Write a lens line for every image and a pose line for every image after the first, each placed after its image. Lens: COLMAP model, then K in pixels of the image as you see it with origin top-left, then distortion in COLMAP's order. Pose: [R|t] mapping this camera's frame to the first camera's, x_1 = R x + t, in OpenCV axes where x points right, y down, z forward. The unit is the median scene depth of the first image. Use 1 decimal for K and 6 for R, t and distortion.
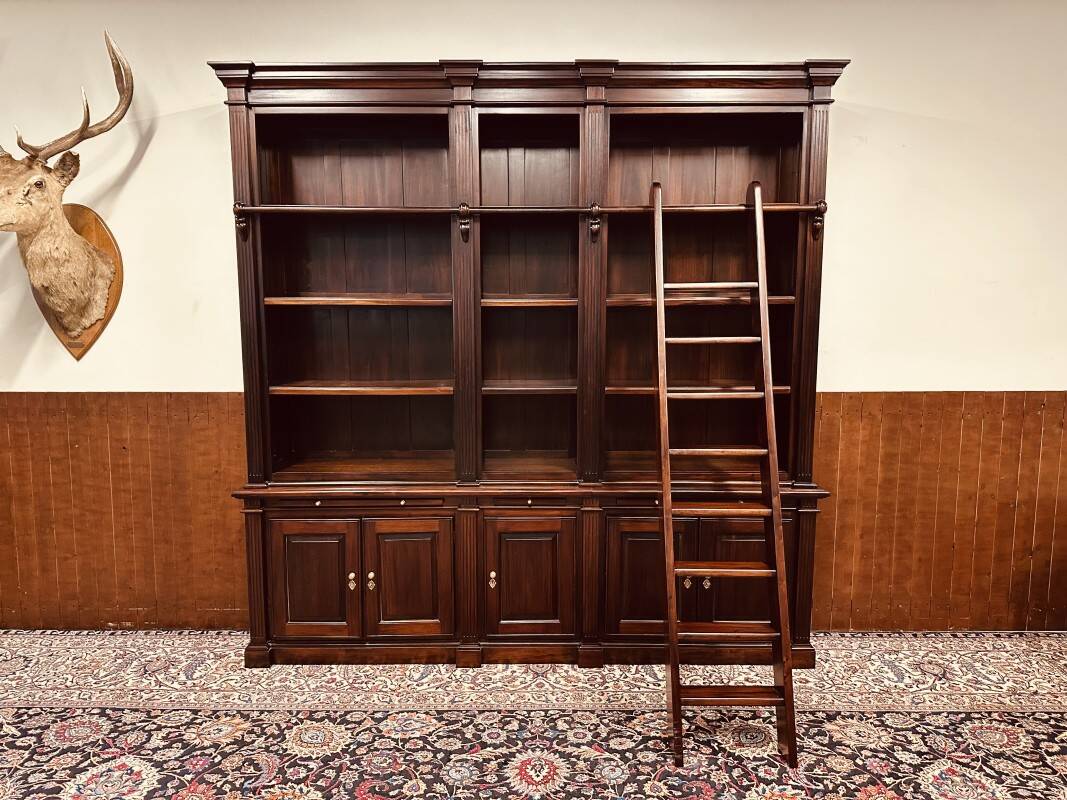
lens RADIAL K [[754.7, 0, 525.8], [0, 754.7, 401.0], [0, 0, 1]] dist [0.022497, -0.033259]
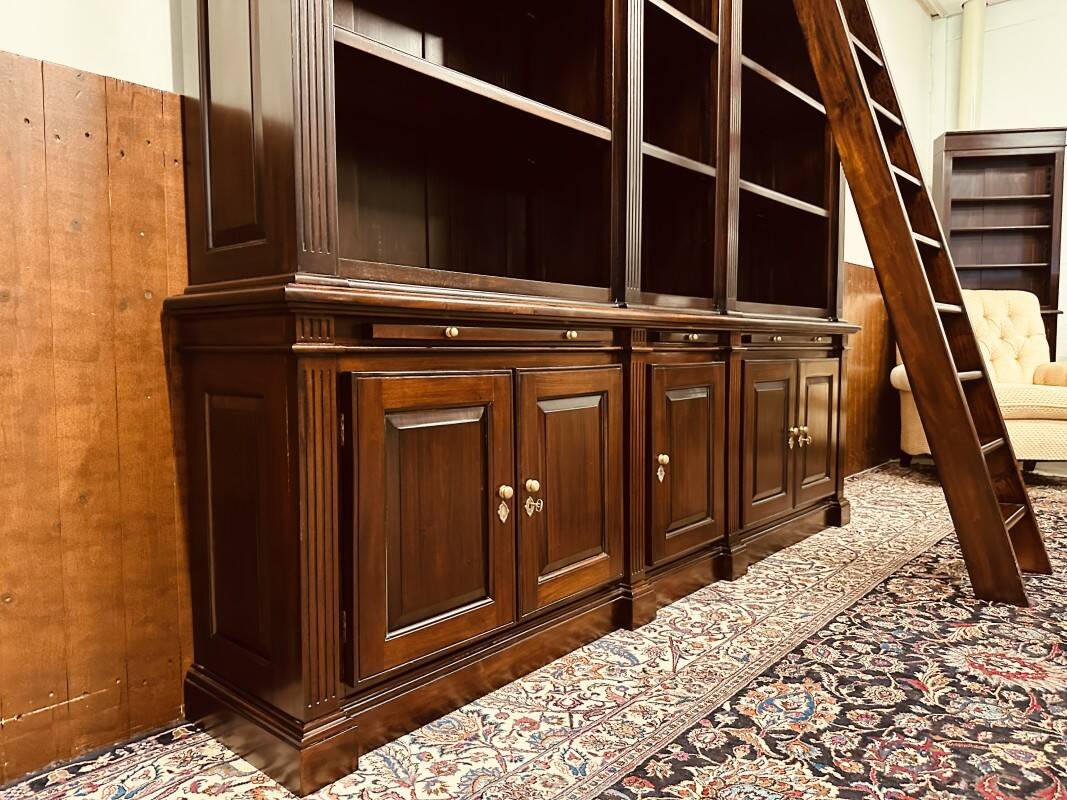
lens RADIAL K [[754.7, 0, 536.0], [0, 754.7, 408.0], [0, 0, 1]] dist [0.022497, -0.033259]
pose [[0.650821, -0.056819, 0.757102, -0.583751], [0.098990, 0.995034, -0.010419, 0.193077], [-0.752750, 0.081726, 0.653214, 0.700212]]
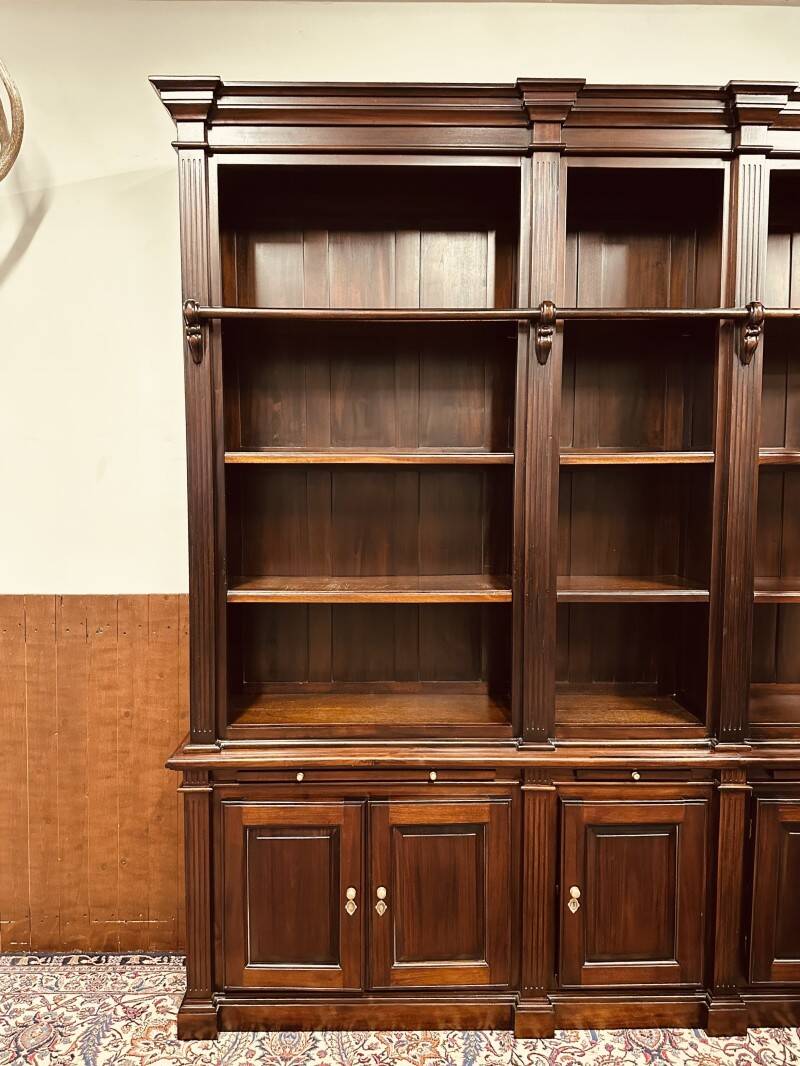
lens RADIAL K [[754.0, 0, 384.4], [0, 754.0, 537.5], [0, 0, 1]] dist [0.022497, -0.033259]
pose [[0.999866, 0.002000, 0.016237, -0.220205], [-0.001106, 0.998493, -0.054873, -0.029211], [-0.016323, 0.054847, 0.998361, 0.368229]]
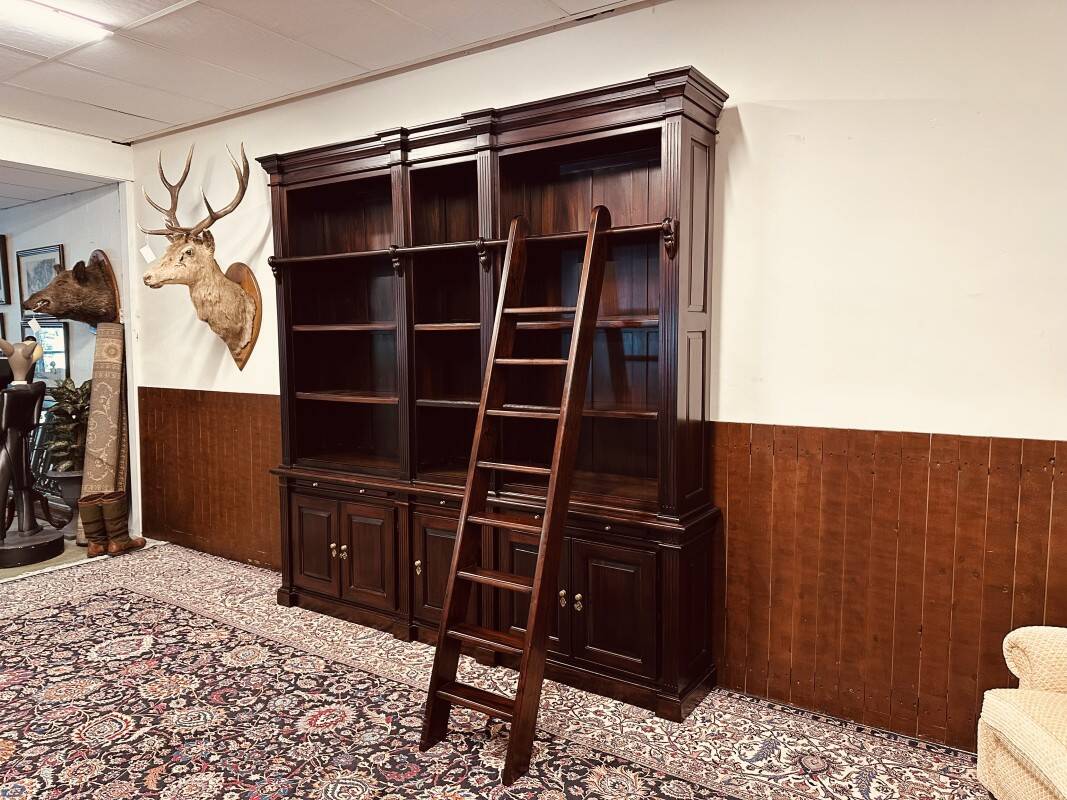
lens RADIAL K [[754.7, 0, 532.1], [0, 754.7, 394.3], [0, 0, 1]] dist [0.022497, -0.033259]
pose [[0.834877, 0.038998, -0.549053, 0.747412], [-0.062389, 0.997763, -0.023999, -0.009940], [0.546889, 0.054291, 0.835443, 0.122671]]
